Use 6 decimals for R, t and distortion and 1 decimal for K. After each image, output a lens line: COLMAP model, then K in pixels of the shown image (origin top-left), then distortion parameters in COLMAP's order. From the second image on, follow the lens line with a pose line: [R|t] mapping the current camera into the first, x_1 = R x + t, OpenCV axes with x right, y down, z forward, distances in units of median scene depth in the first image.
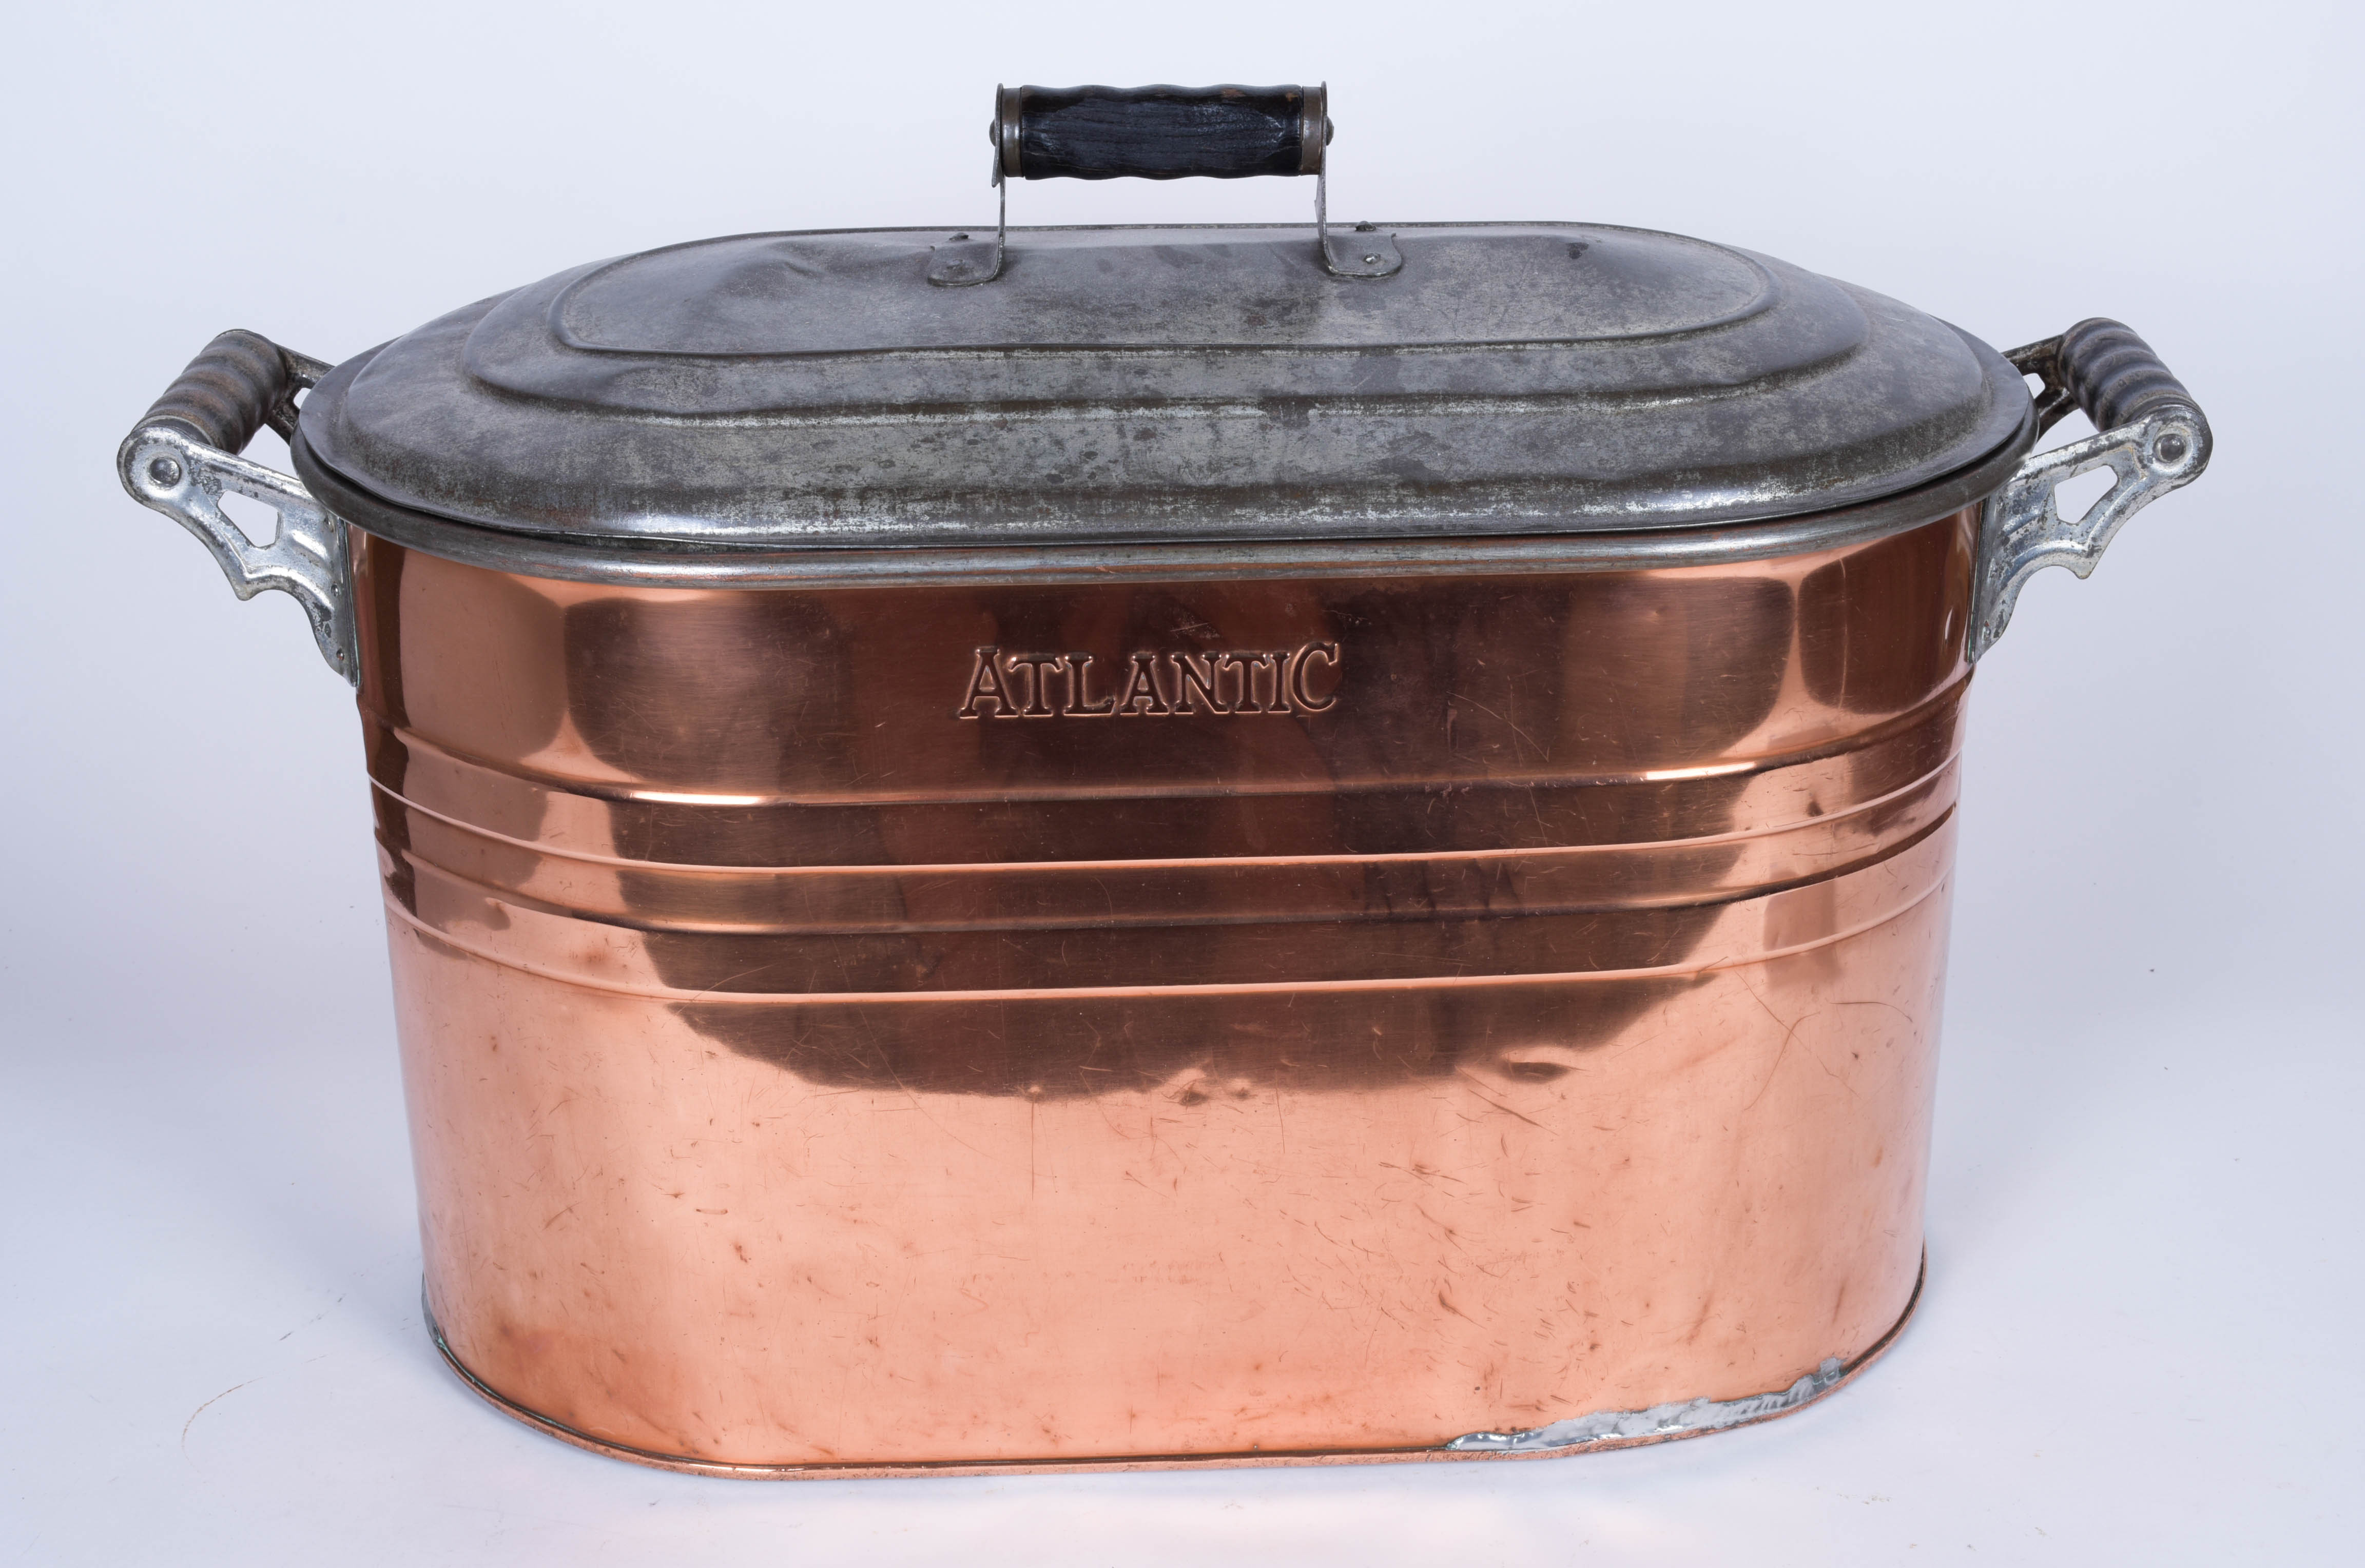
lens RADIAL K [[3352.8, 0, 1184.8], [0, 3352.8, 779.0], [0, 0, 1]] dist [0.013791, 0.000000]
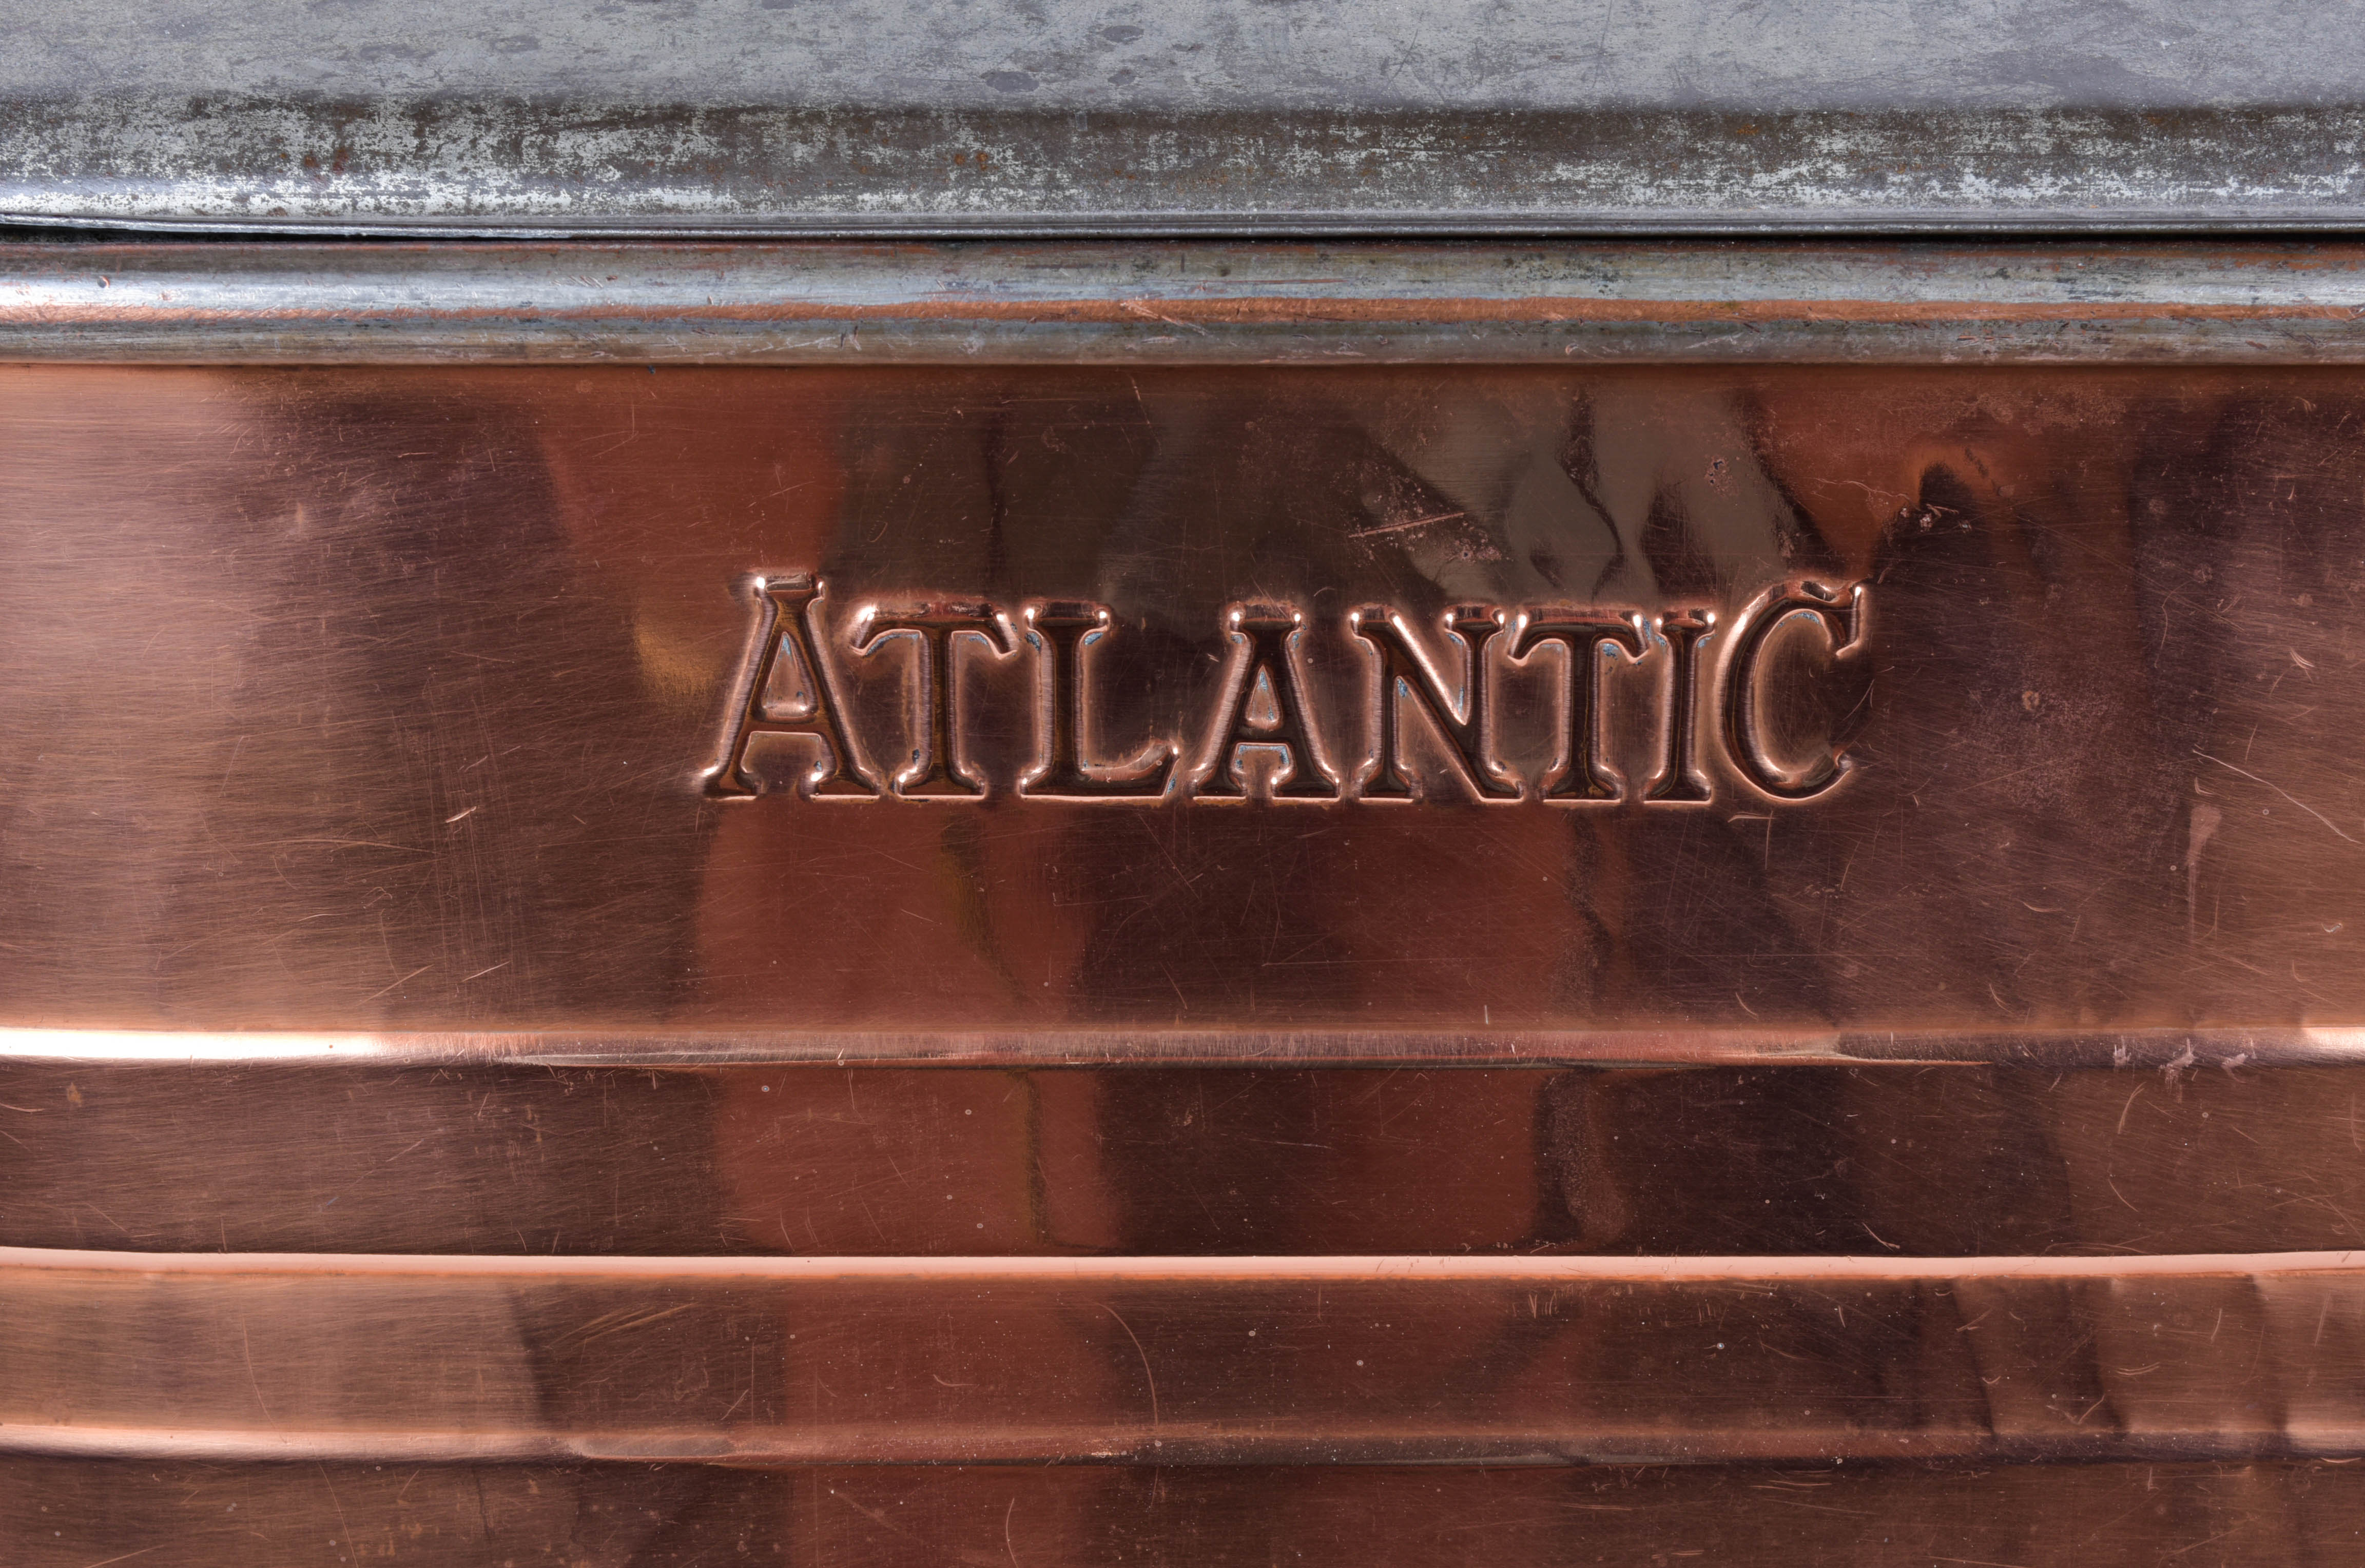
lens RADIAL K [[4391.6, 0, 1182.8], [0, 4391.6, 780.4], [0, 0, 1]] dist [-0.032638, 0.000000]
pose [[0.999110, 0.019014, -0.037647, -0.003906], [-0.023745, 0.991296, -0.129491, 0.034046], [0.034857, 0.130270, 0.990866, 0.566698]]
